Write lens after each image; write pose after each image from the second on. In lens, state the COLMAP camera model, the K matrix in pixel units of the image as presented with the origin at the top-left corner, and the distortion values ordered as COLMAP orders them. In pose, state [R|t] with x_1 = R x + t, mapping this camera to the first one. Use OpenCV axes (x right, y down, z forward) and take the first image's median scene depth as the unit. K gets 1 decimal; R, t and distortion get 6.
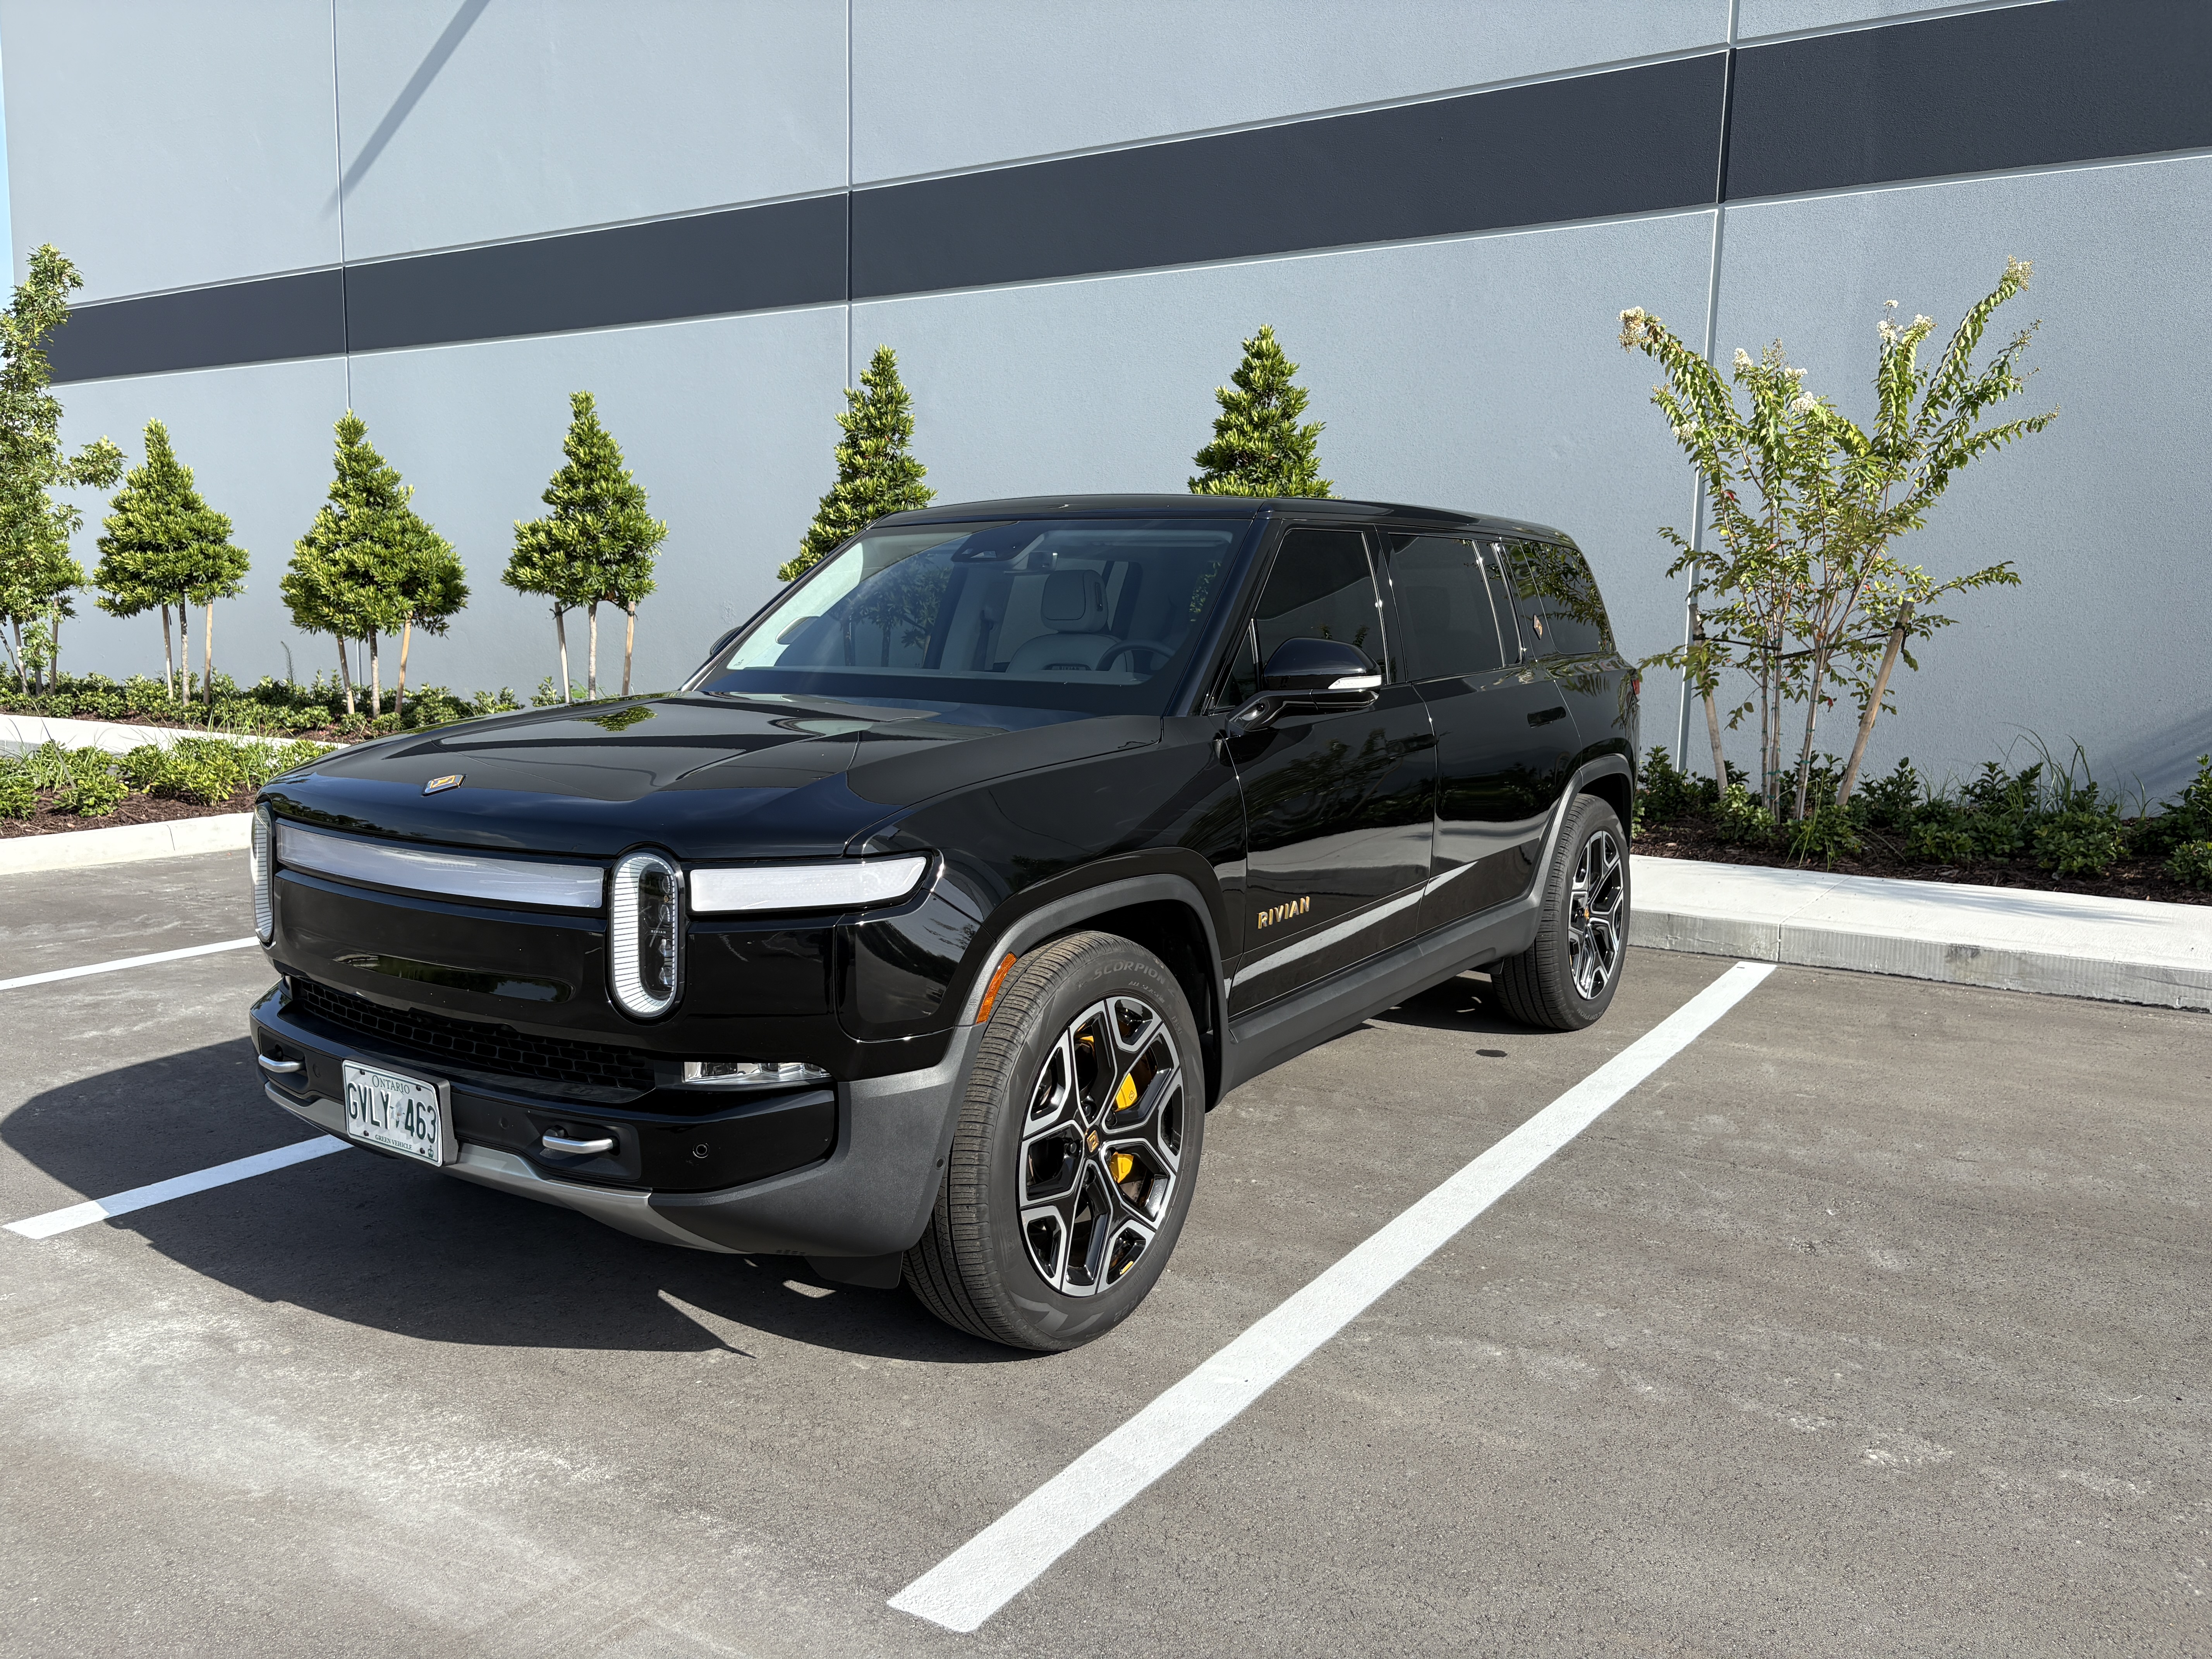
lens RADIAL K [[1677.0, 0, 1108.4], [0, 1677.0, 827.0], [0, 0, 1]] dist [0.044009, -0.042231]
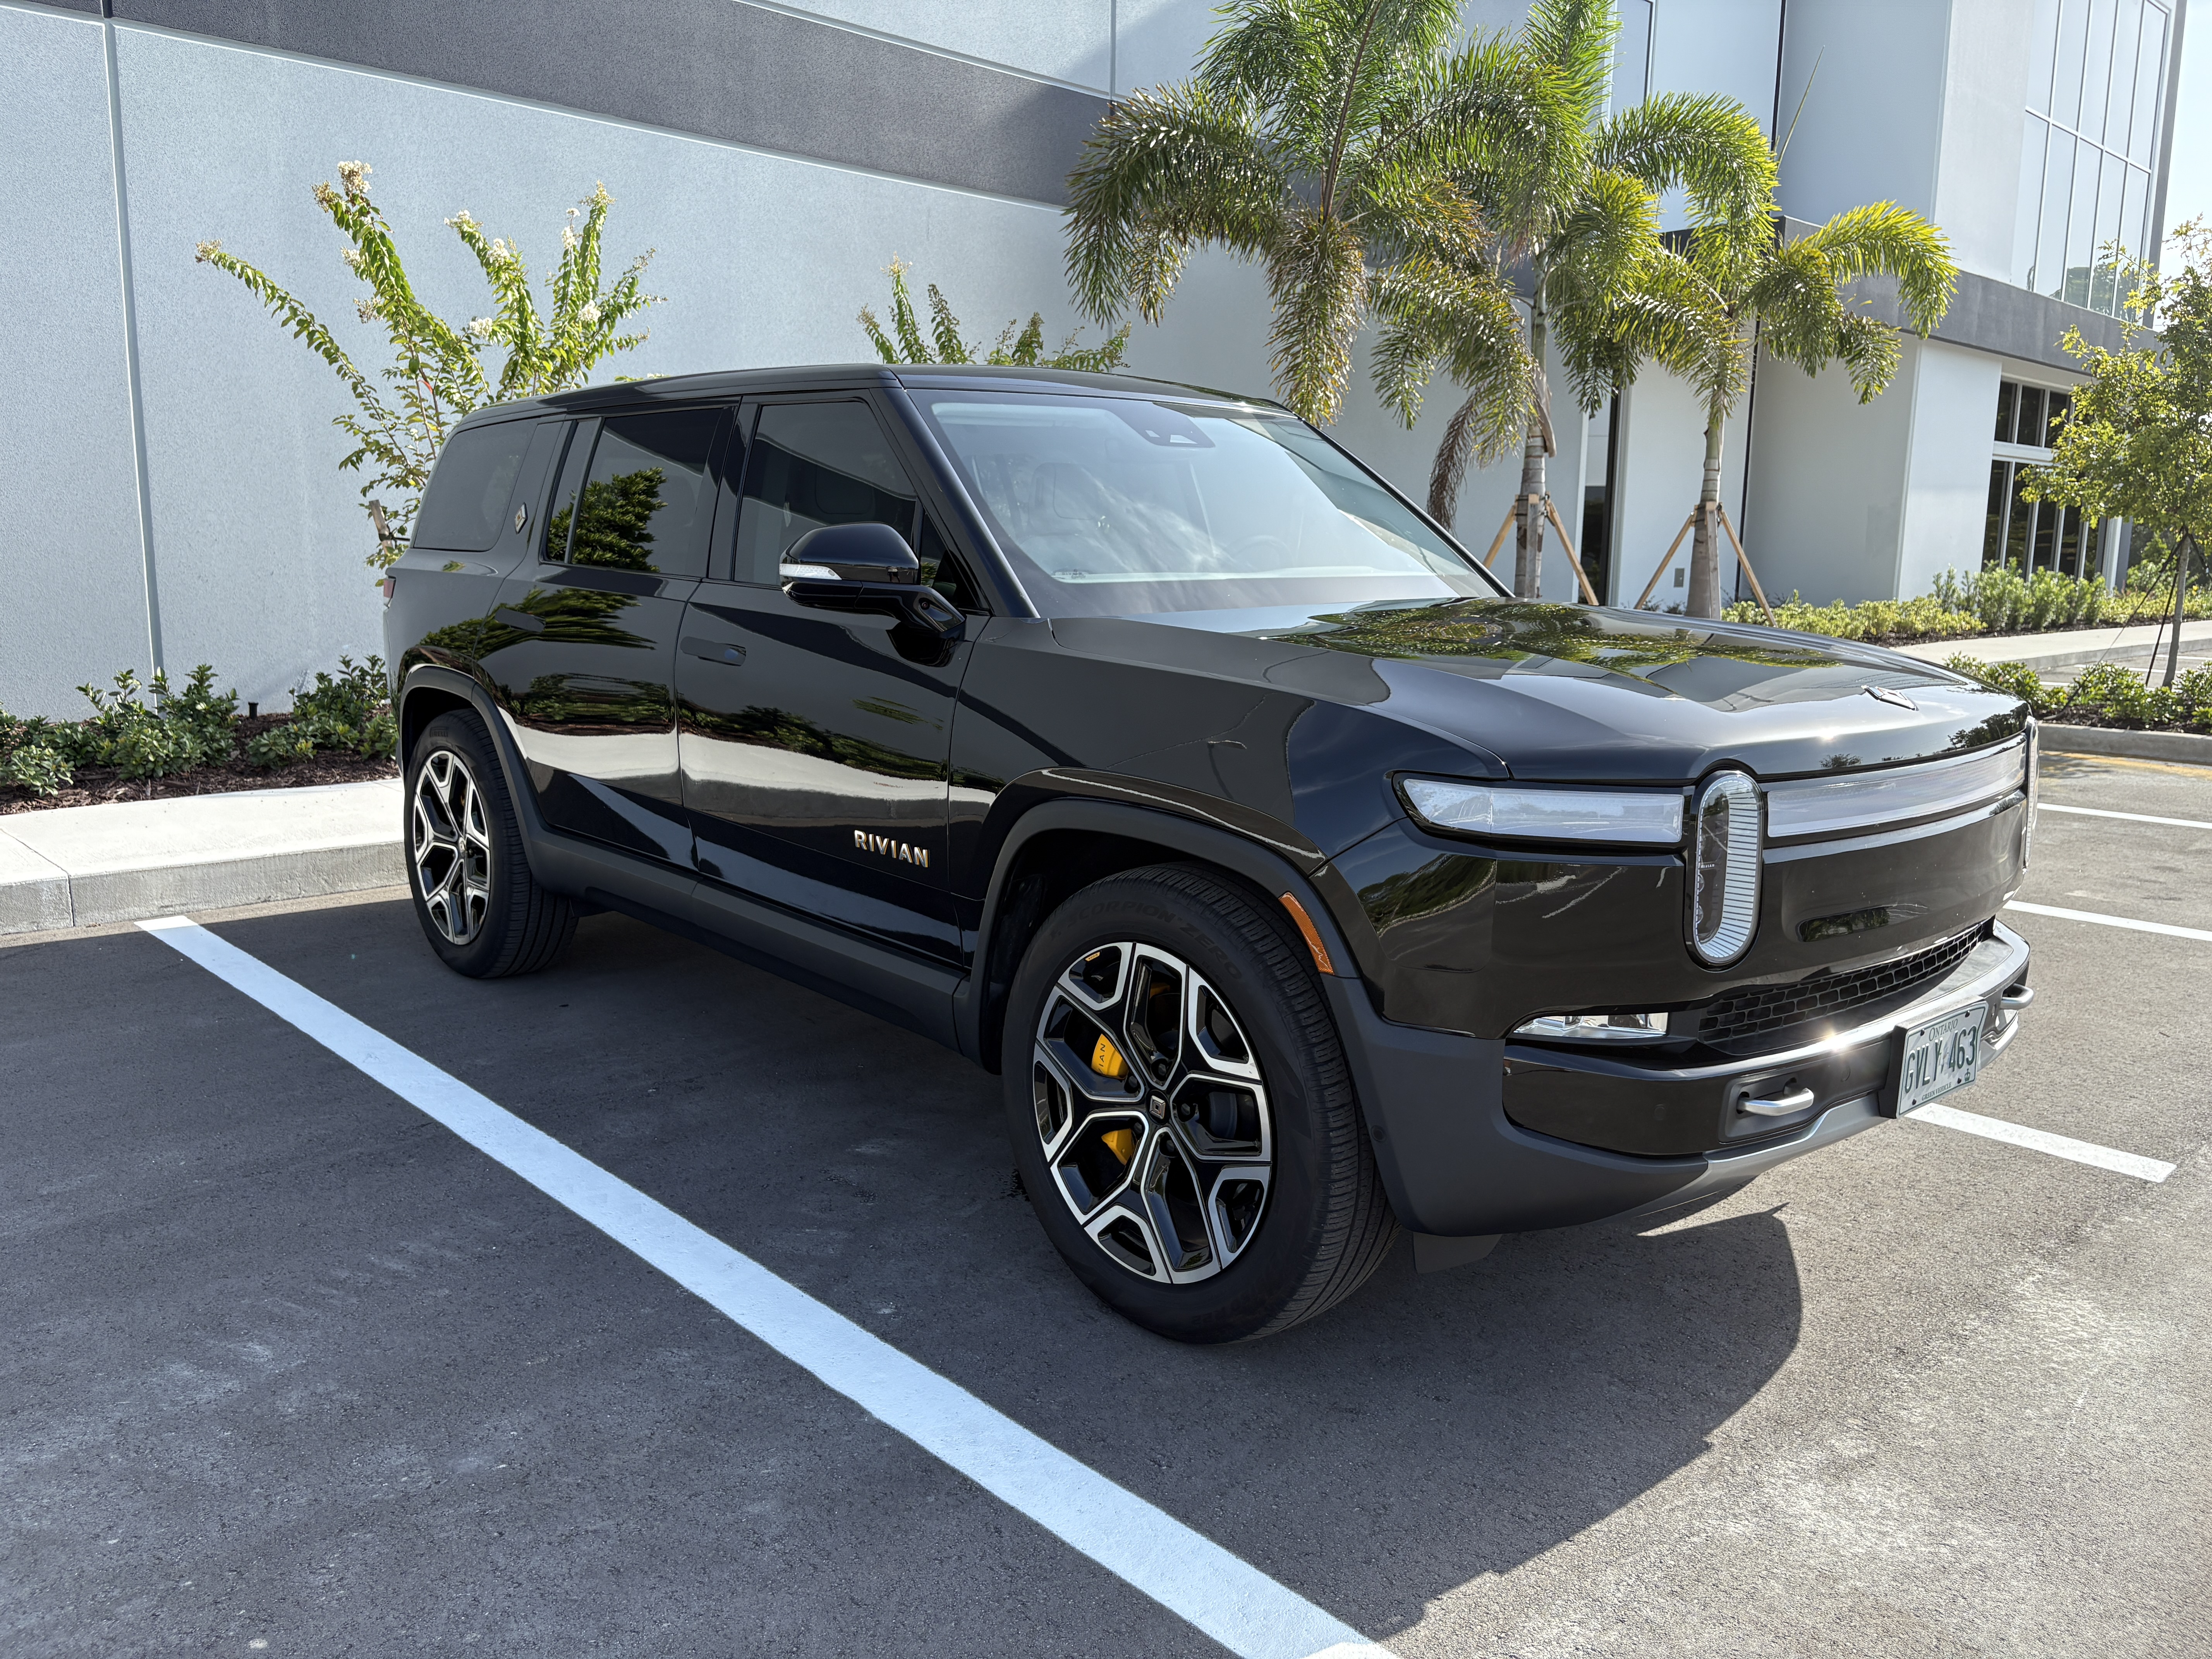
lens RADIAL K [[1677.0, 0, 1145.5], [0, 1677.0, 824.7], [0, 0, 1]] dist [0.044009, -0.042231]
pose [[0.249219, -0.173770, 0.952730, -1.141493], [0.123981, 0.981400, 0.146568, -0.114975], [-0.960478, 0.081593, 0.266128, 0.963084]]
